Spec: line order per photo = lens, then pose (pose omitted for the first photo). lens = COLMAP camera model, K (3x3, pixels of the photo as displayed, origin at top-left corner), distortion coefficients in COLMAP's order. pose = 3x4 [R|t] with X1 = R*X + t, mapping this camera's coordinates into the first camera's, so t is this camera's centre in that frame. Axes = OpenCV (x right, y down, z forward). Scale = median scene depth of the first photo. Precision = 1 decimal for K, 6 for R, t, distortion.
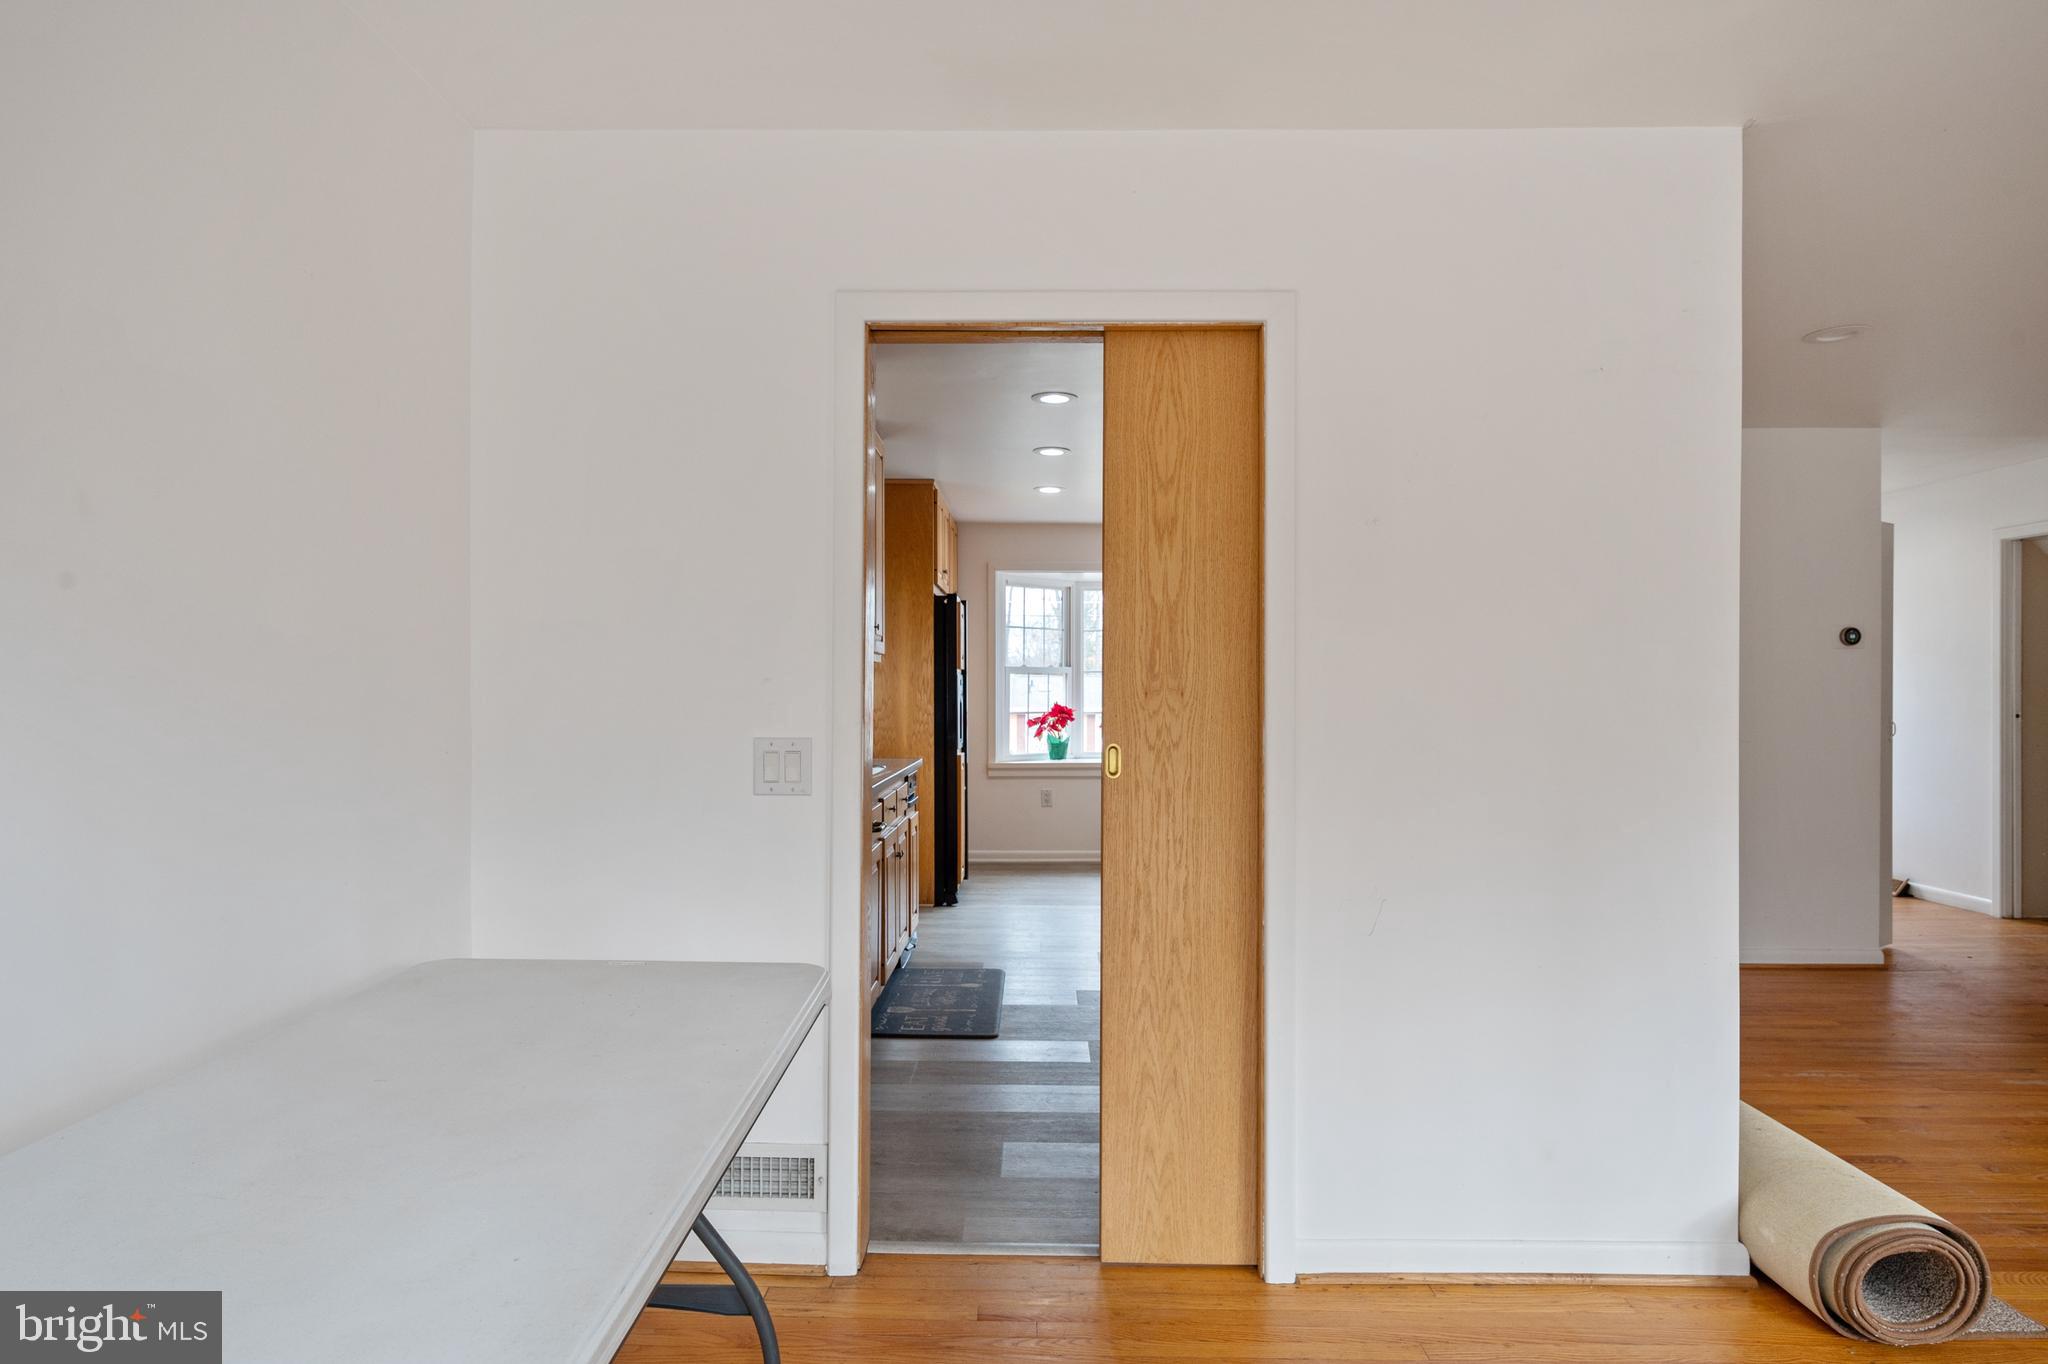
lens RADIAL K [[1186.9, 0, 1024.0], [0, 1186.9, 682.0], [0, 0, 1]] dist [-0.001459, -0.000955]
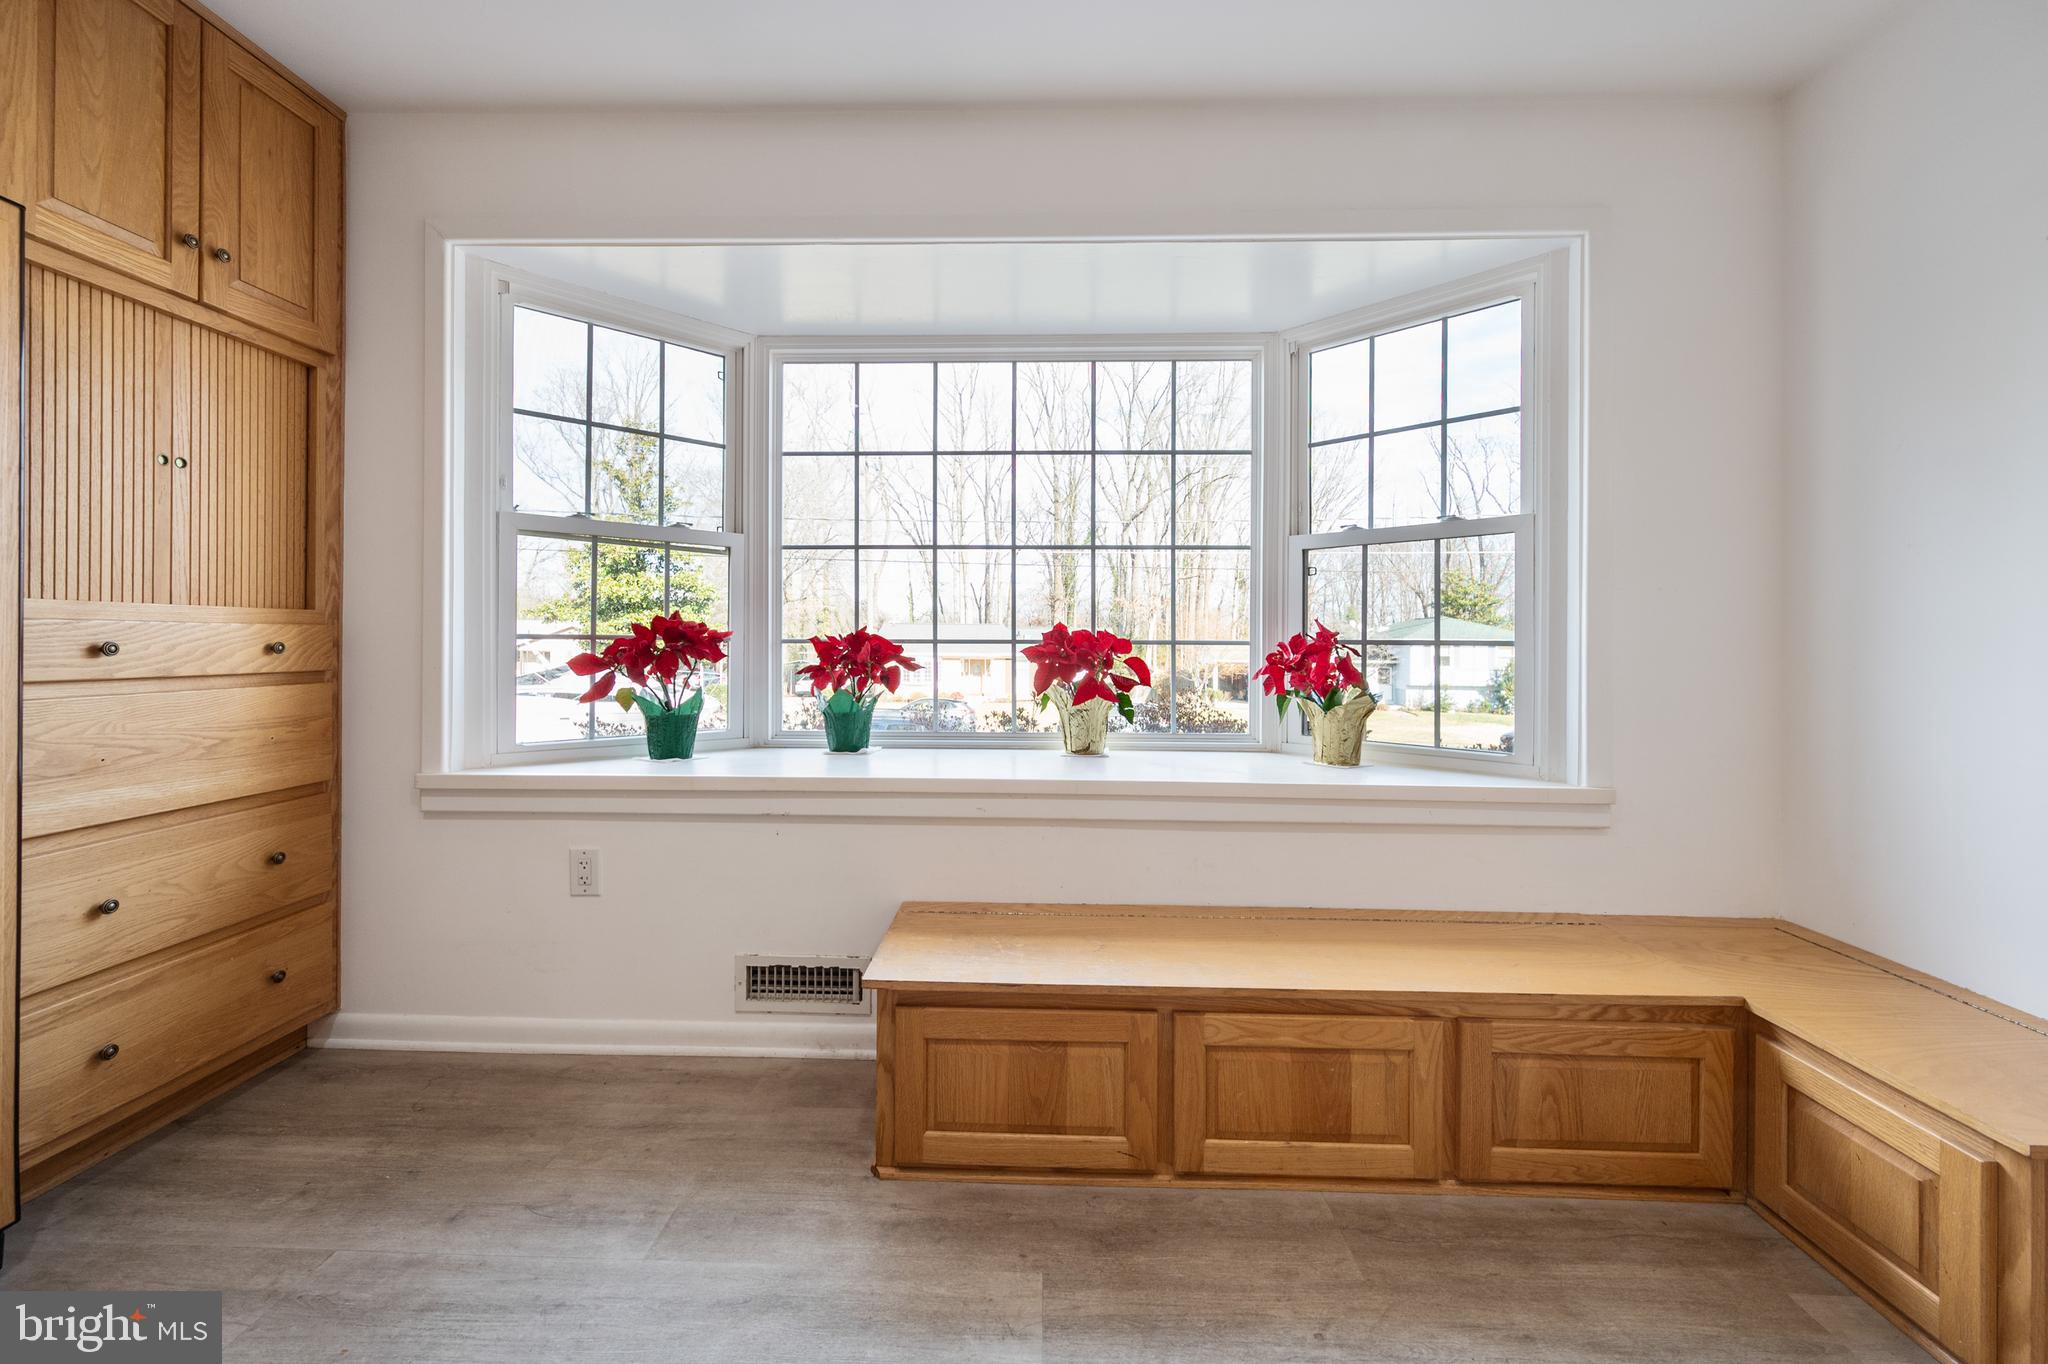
lens RADIAL K [[828.0, 0, 1018.5], [0, 828.0, 633.0], [0, 0, 1]] dist [-0.000861, -0.000011]
pose [[0.999780, 0.007609, -0.019531, 0.185199], [-0.007671, 0.999966, -0.003121, 0.029574], [0.019507, 0.003270, 0.999804, 0.894462]]
